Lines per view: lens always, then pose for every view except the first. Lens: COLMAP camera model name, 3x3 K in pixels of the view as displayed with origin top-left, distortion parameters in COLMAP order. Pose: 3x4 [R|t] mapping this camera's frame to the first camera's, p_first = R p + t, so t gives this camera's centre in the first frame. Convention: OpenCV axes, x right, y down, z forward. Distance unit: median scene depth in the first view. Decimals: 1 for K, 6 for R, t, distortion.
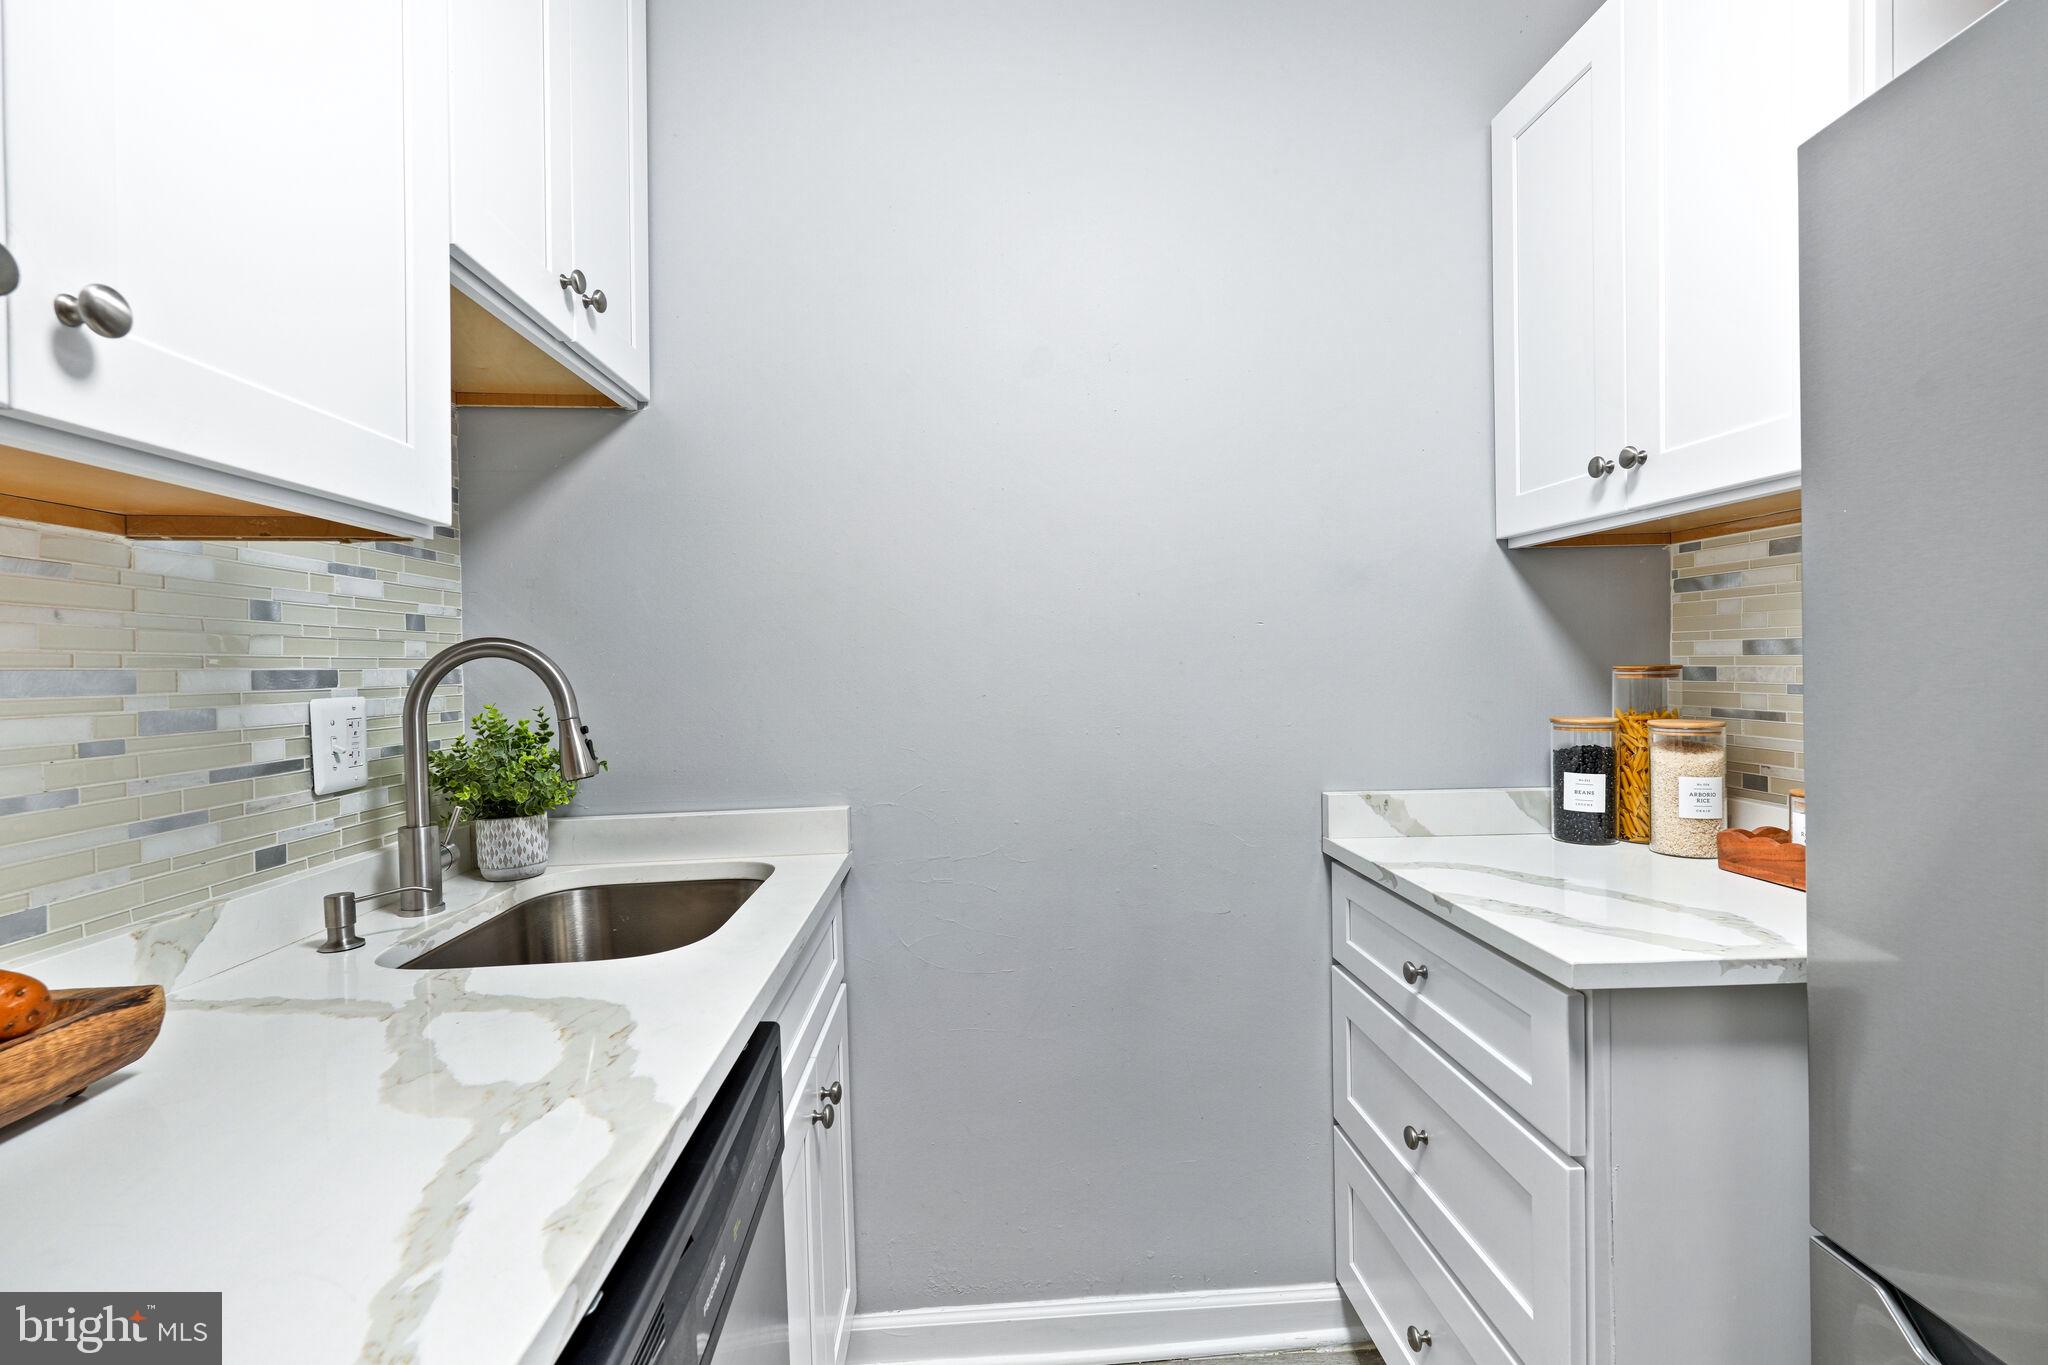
lens RADIAL K [[929.1, 0, 1037.8], [0, 929.1, 677.2], [0, 0, 1]] dist [0.006340, -0.001049]
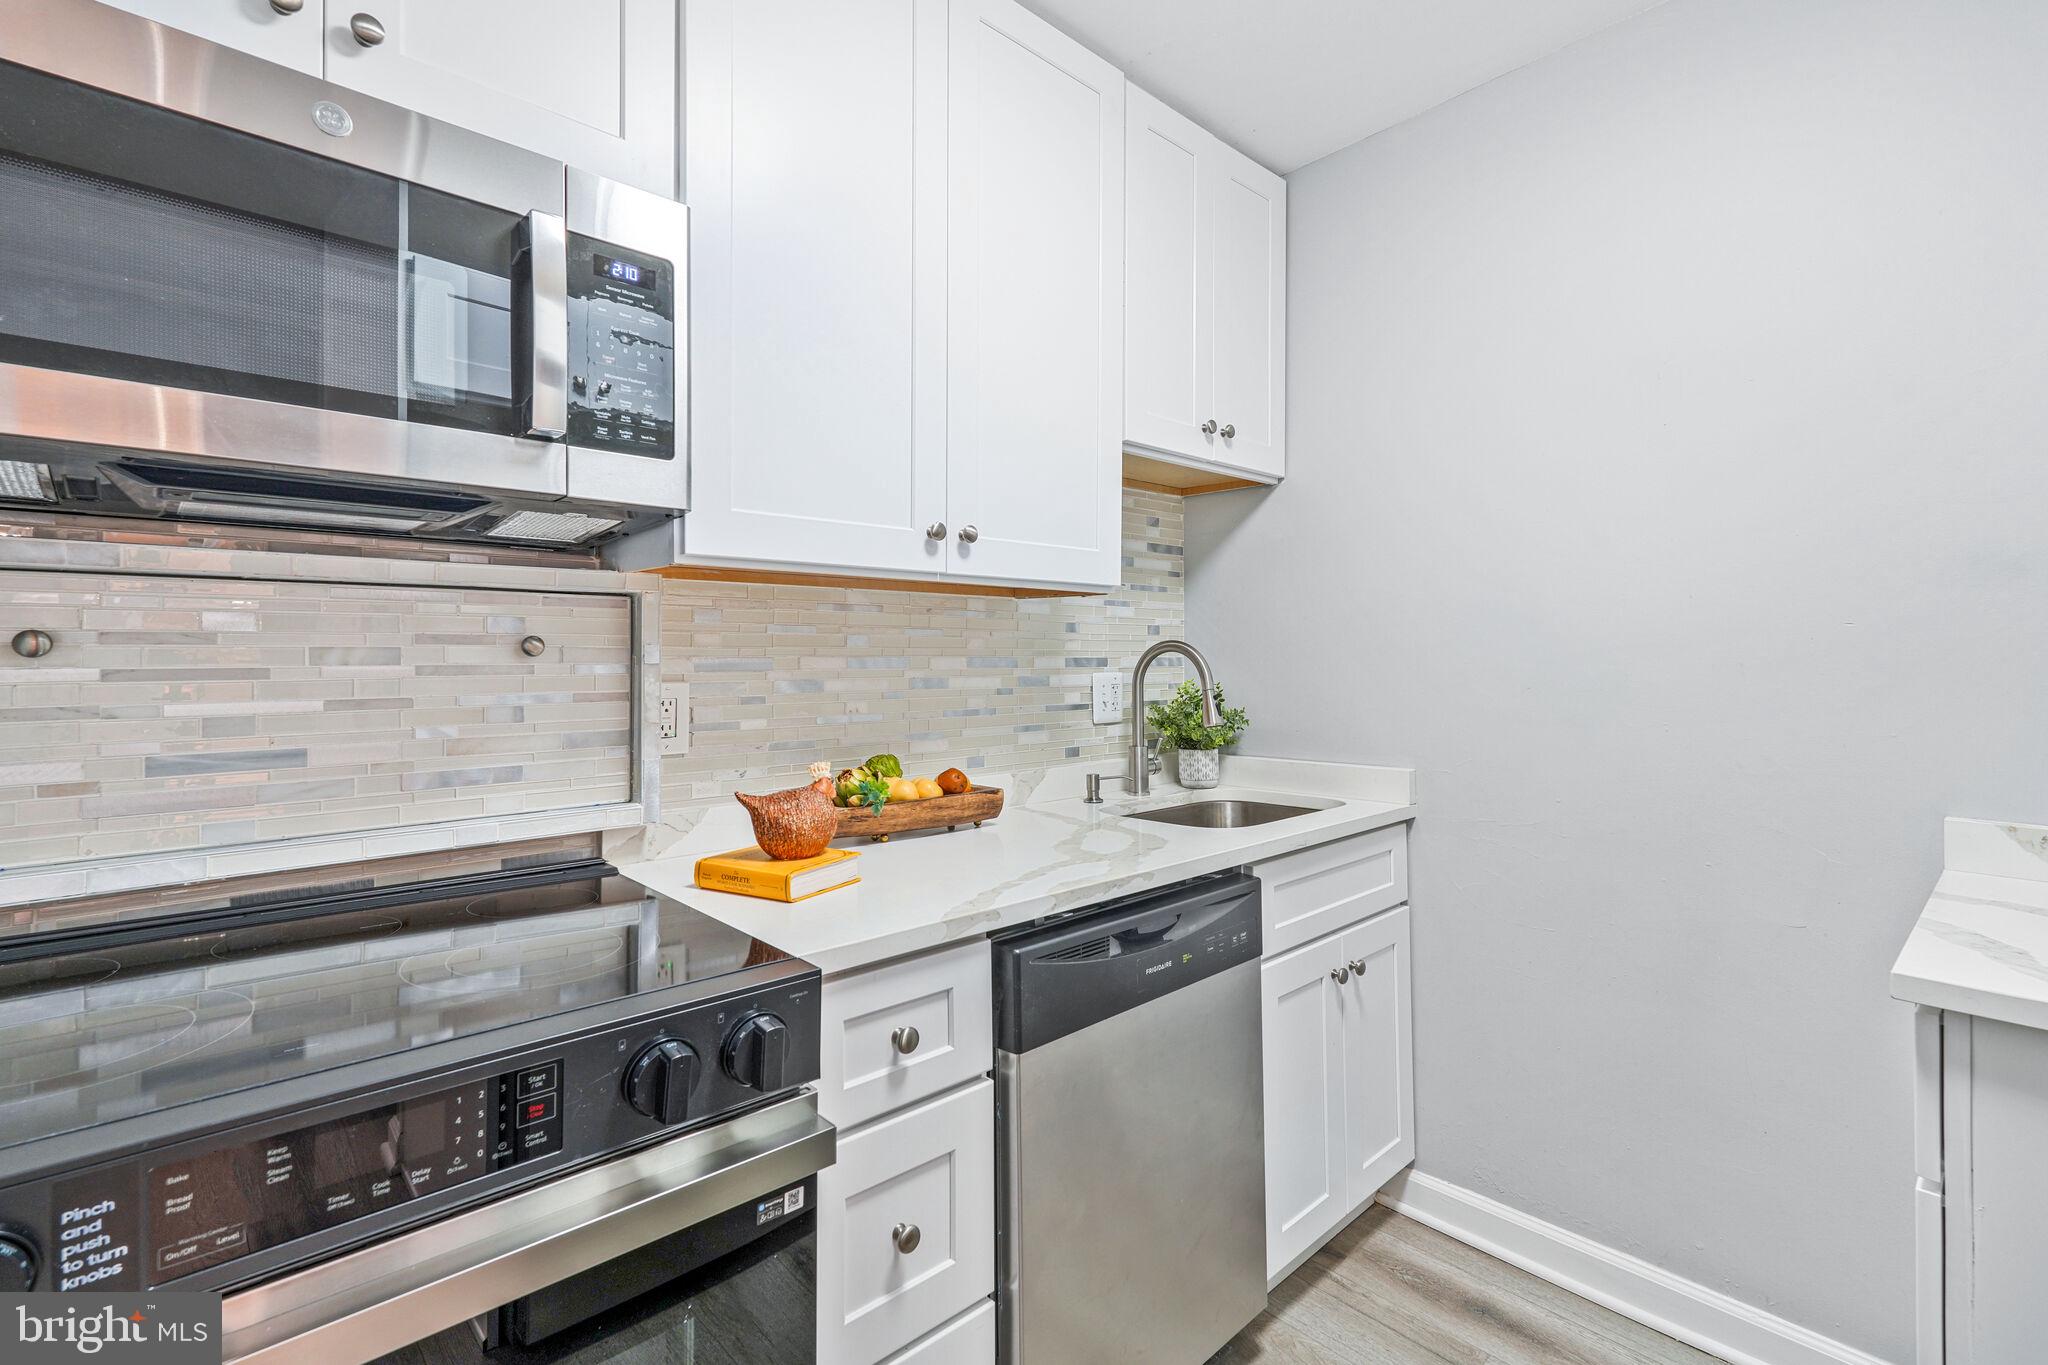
lens RADIAL K [[929.1, 0, 1056.3], [0, 929.1, 650.4], [0, 0, 1]] dist [0.006340, -0.001049]
pose [[0.652857, 0.013416, -0.757362, 0.646393], [-0.021934, 0.999759, -0.001198, -0.019393], [0.757163, 0.017394, 0.652994, -0.315018]]
